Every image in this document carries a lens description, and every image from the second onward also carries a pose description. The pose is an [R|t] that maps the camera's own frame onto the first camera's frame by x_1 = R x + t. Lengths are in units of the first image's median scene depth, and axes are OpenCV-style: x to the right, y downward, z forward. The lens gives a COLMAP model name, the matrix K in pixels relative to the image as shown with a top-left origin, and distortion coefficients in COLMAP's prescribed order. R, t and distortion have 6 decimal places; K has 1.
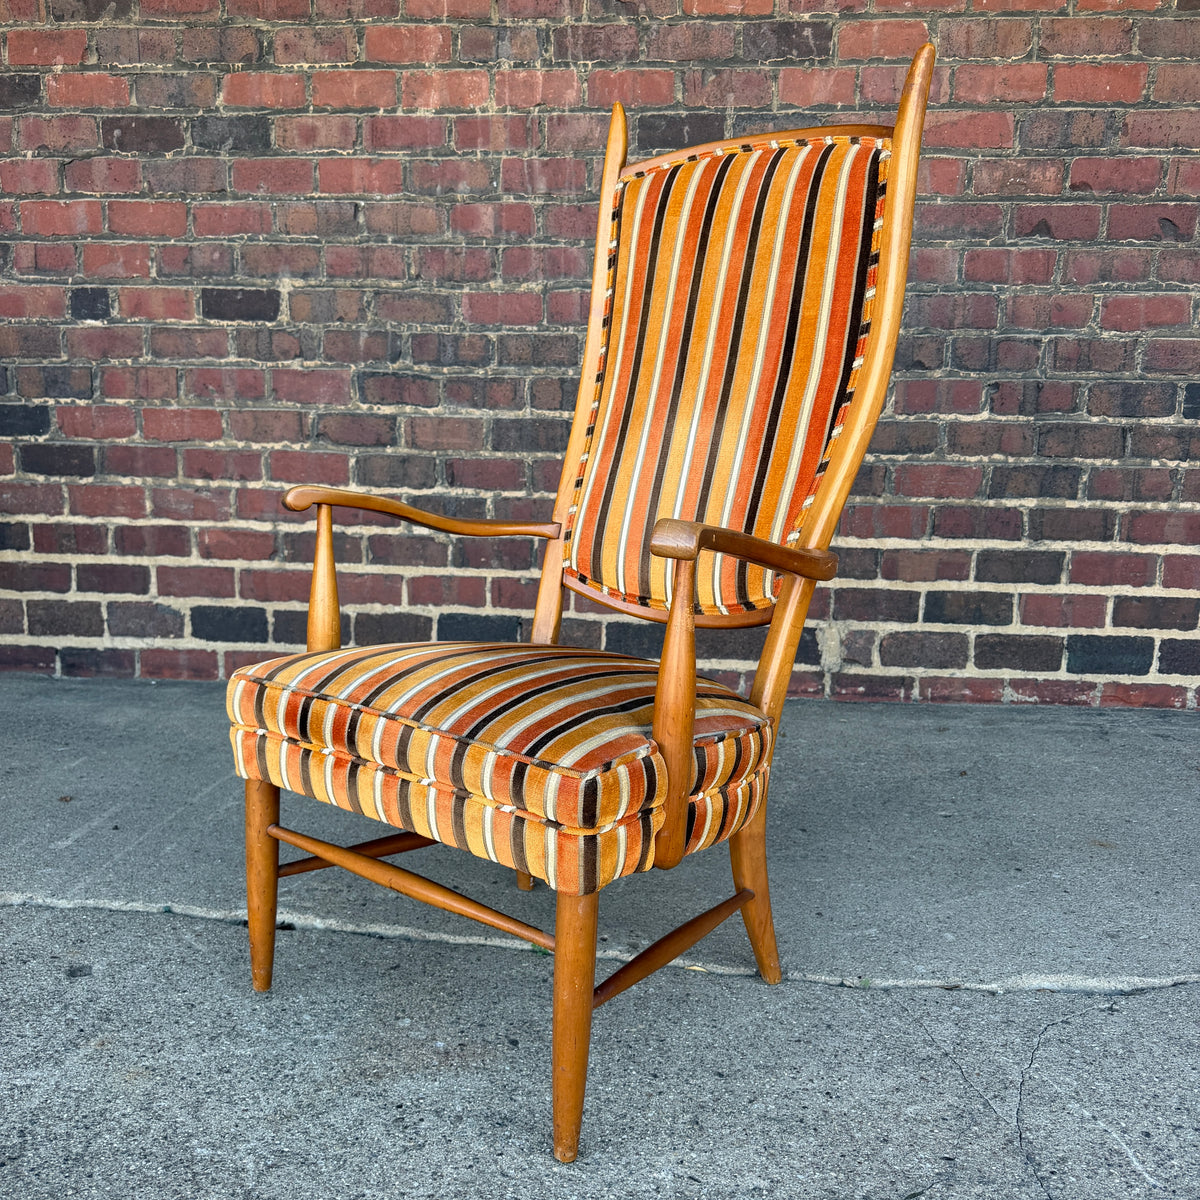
lens RADIAL K [[1115.2, 0, 600.8], [0, 1115.2, 607.0], [0, 0, 1]] dist [-0.005865, 0.000000]
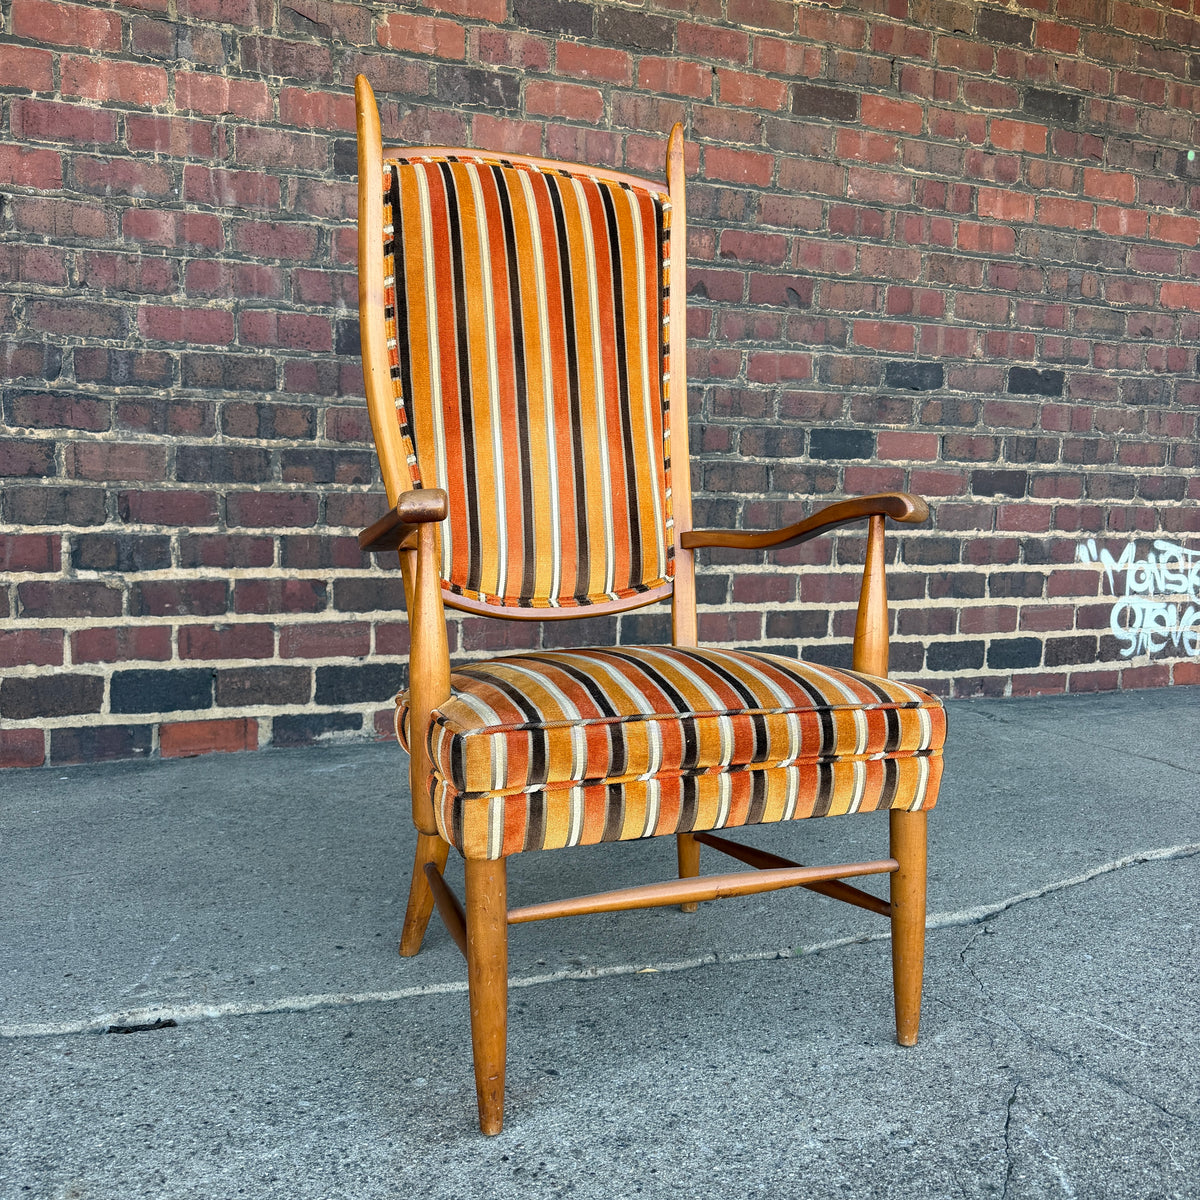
lens RADIAL K [[1115.2, 0, 583.6], [0, 1115.2, 605.7], [0, 0, 1]] dist [-0.005865, 0.000000]
pose [[0.893969, -0.043755, 0.445987, -0.228609], [0.072274, 0.996271, -0.047129, 0.025785], [-0.442262, 0.074365, 0.893798, 0.068172]]
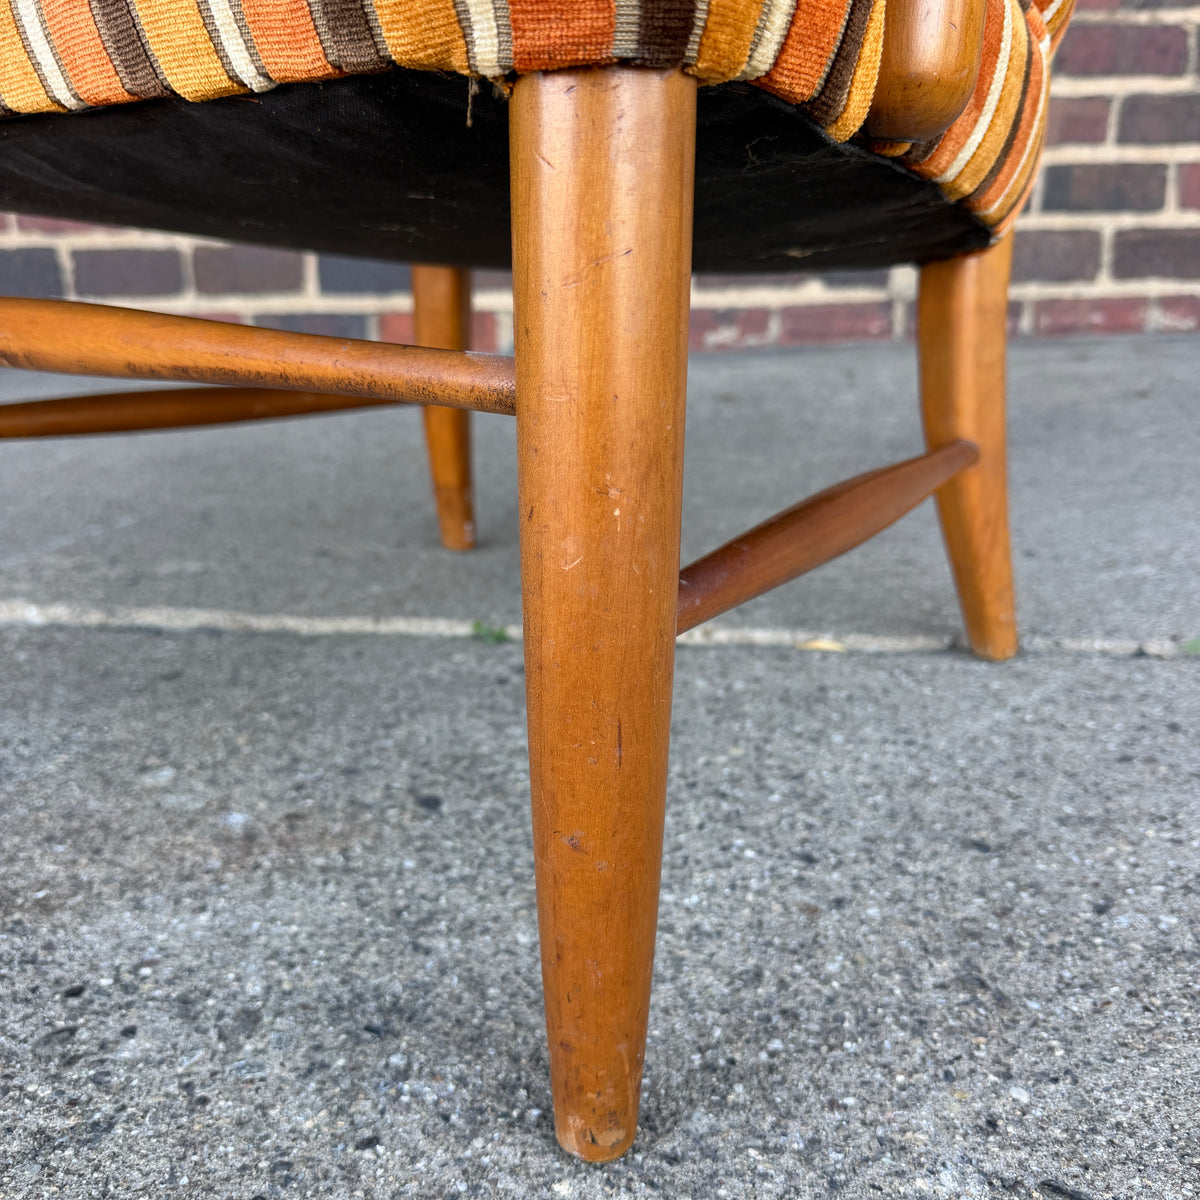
lens RADIAL K [[1144.6, 0, 609.4], [0, 1144.6, 604.1], [0, 0, 1]] dist [-0.009758, 0.000000]
pose [[0.997692, -0.052805, 0.042697, -0.014152], [0.045173, 0.985540, 0.163308, 0.131208], [-0.050703, -0.161002, 0.985651, 0.309659]]
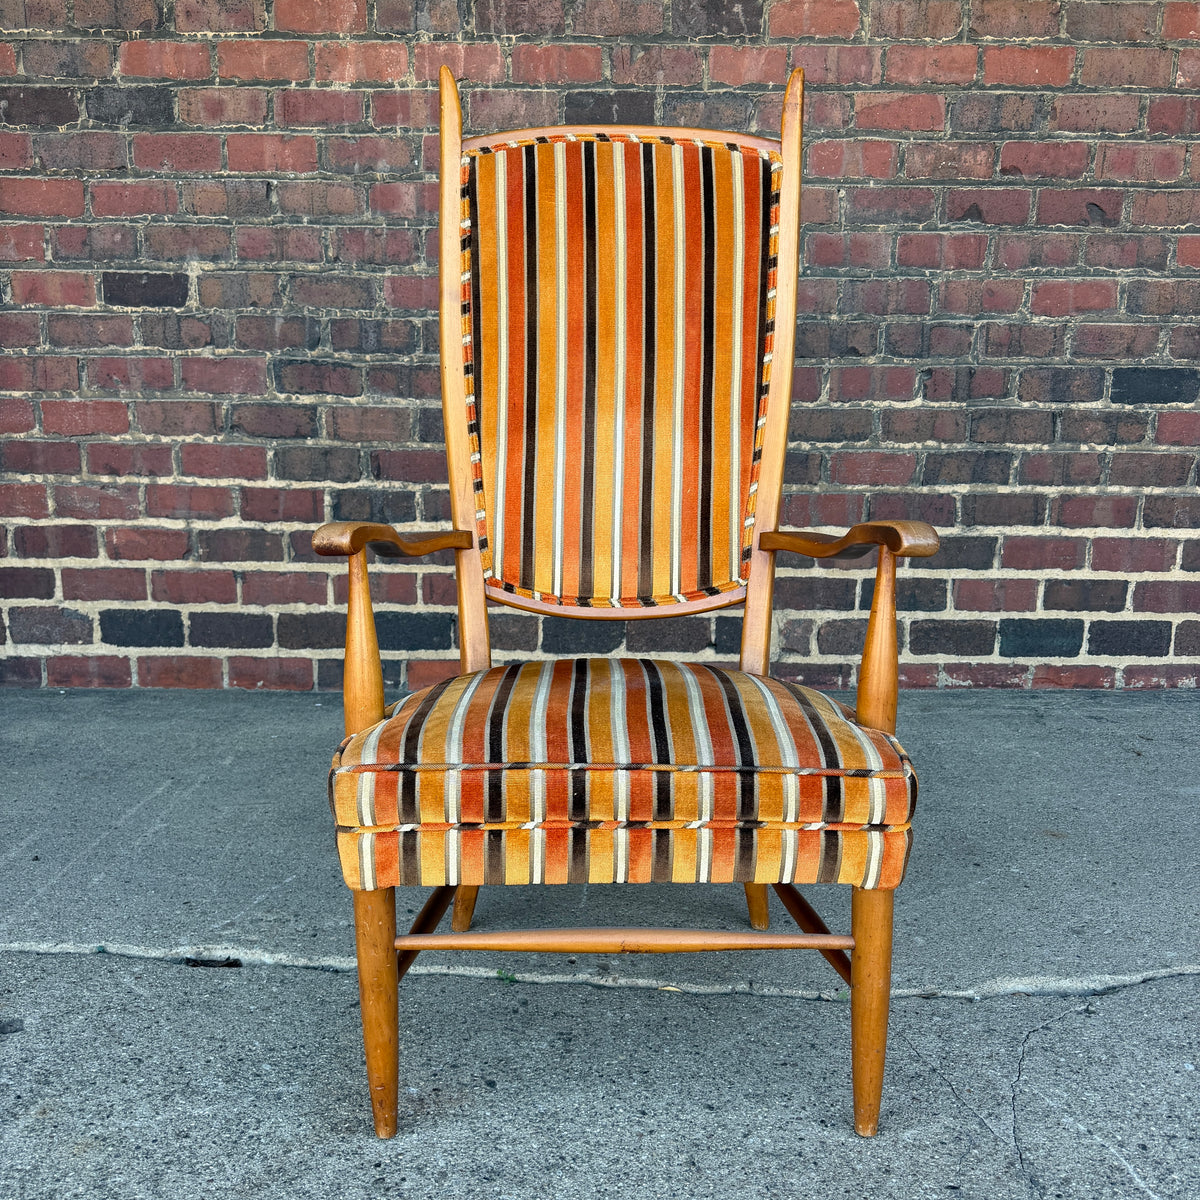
lens RADIAL K [[1115.2, 0, 596.5], [0, 1115.2, 608.8], [0, 0, 1]] dist [-0.005865, 0.000000]
pose [[0.996469, -0.023567, 0.080589, -0.028182], [0.021681, 0.999472, 0.024201, -0.017740], [-0.081117, -0.022368, 0.996454, 0.027698]]
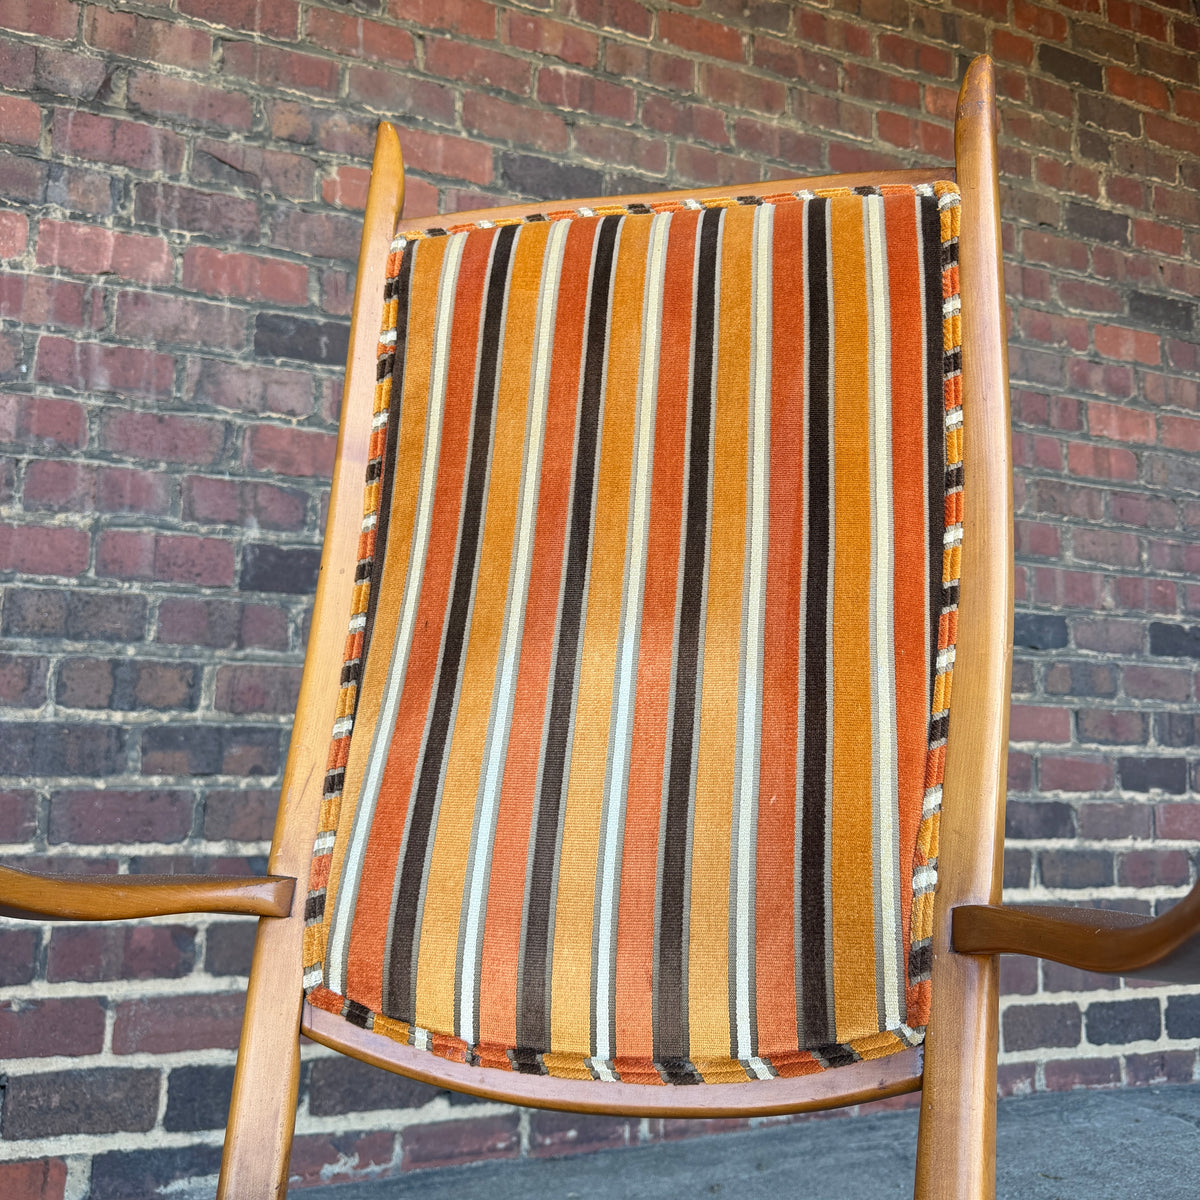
lens RADIAL K [[1144.6, 0, 603.9], [0, 1144.6, 595.8], [0, 0, 1]] dist [-0.009758, 0.000000]
pose [[0.891954, 0.073011, 0.446193, -0.083838], [0.076602, 0.948205, -0.308285, -0.021360], [-0.445591, 0.309155, 0.840162, 0.343270]]
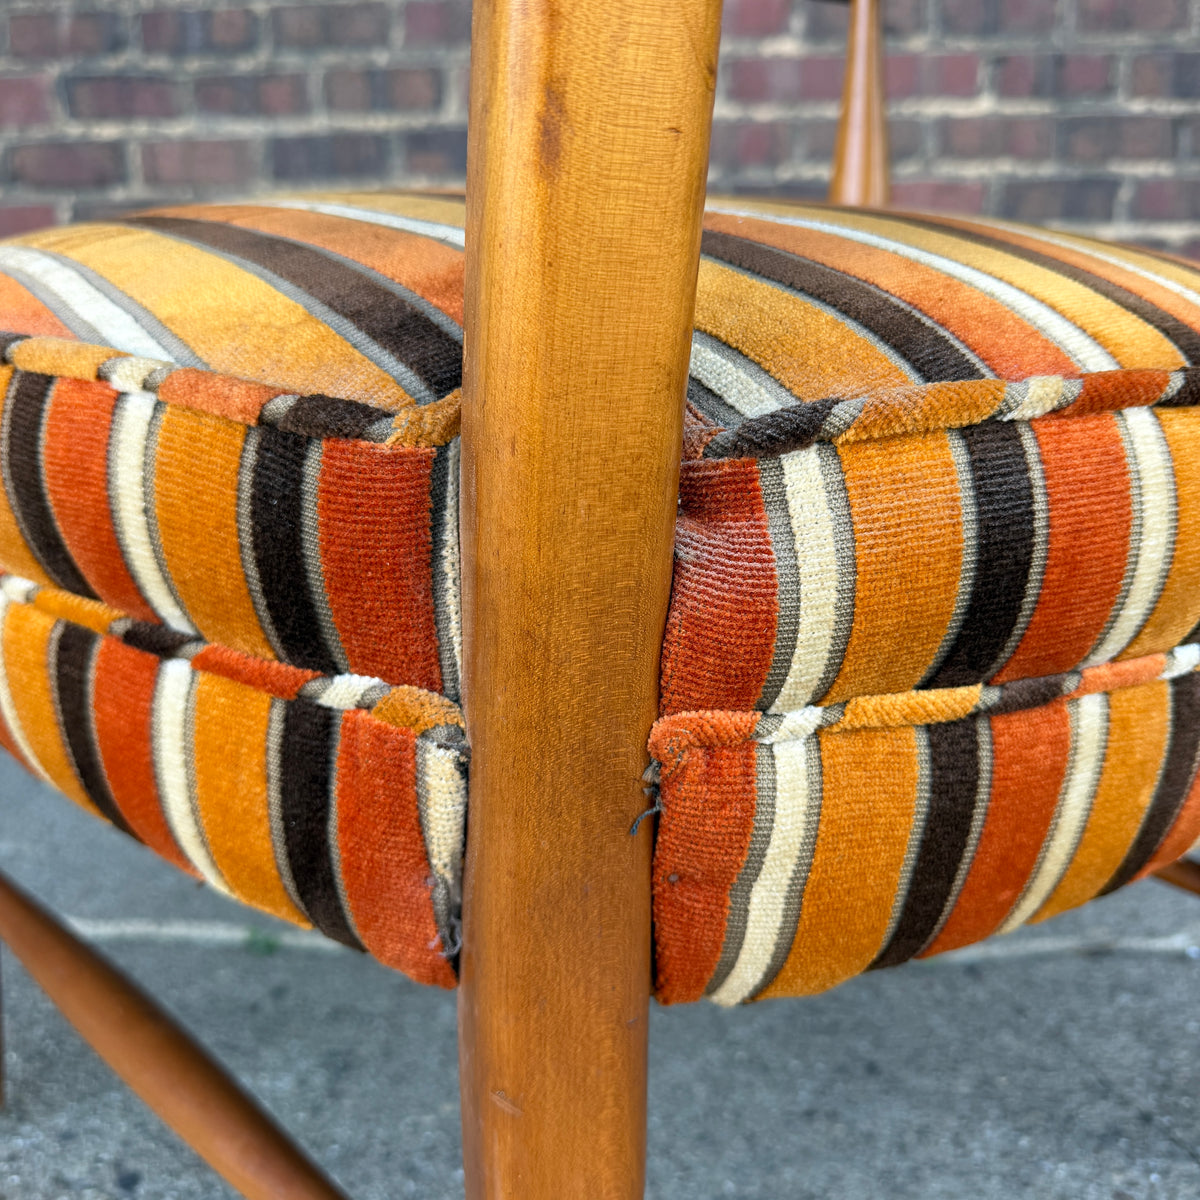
lens RADIAL K [[1144.6, 0, 605.0], [0, 1144.6, 588.5], [0, 0, 1]] dist [-0.009758, 0.000000]
pose [[0.996114, -0.055532, 0.068365, 0.040642], [0.051408, 0.996833, 0.060675, 0.079336], [-0.071518, -0.056925, 0.995814, 0.295452]]
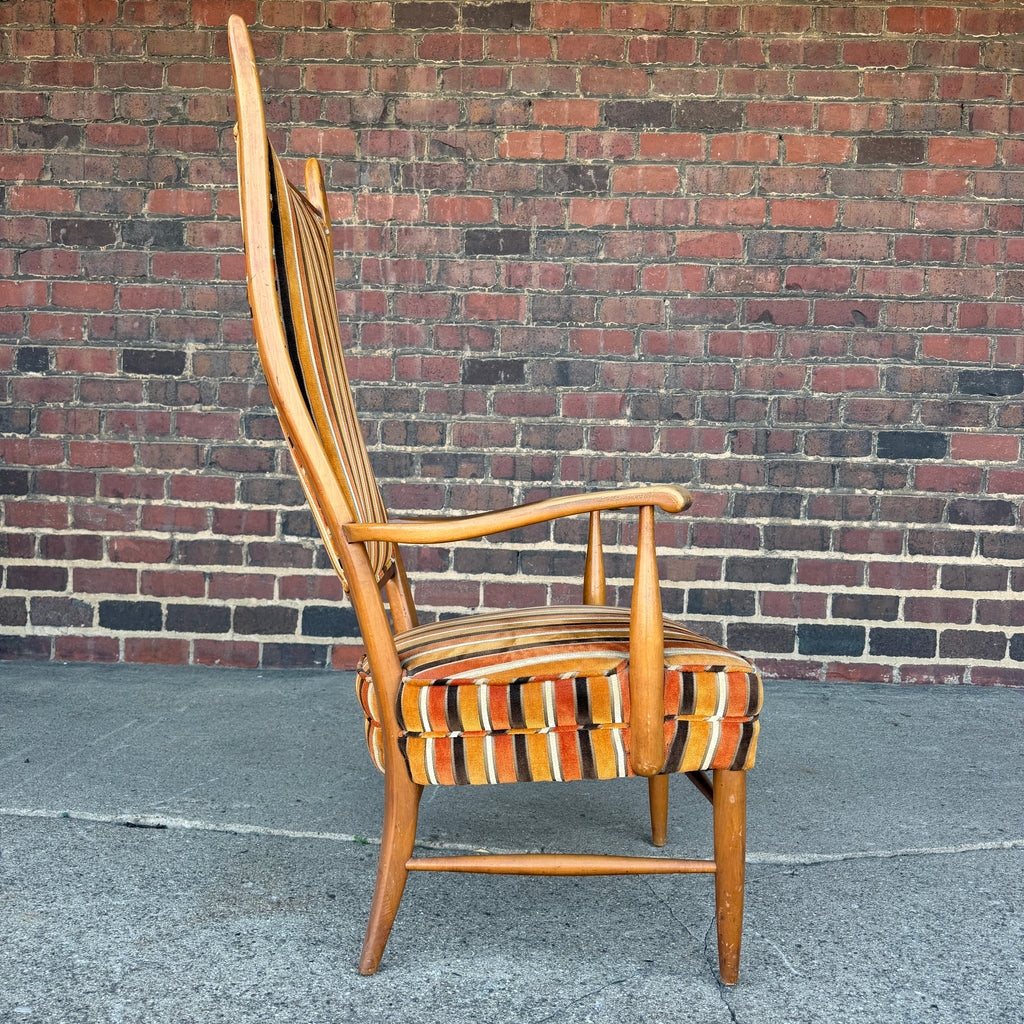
lens RADIAL K [[951.6, 0, 516.8], [0, 951.6, 514.8], [0, 0, 1]] dist [-0.005865, 0.000000]
pose [[0.998419, 0.009873, 0.055339, 0.036420], [-0.002514, 0.991312, -0.131504, 0.048240], [-0.056157, 0.131157, 0.989770, -0.085859]]
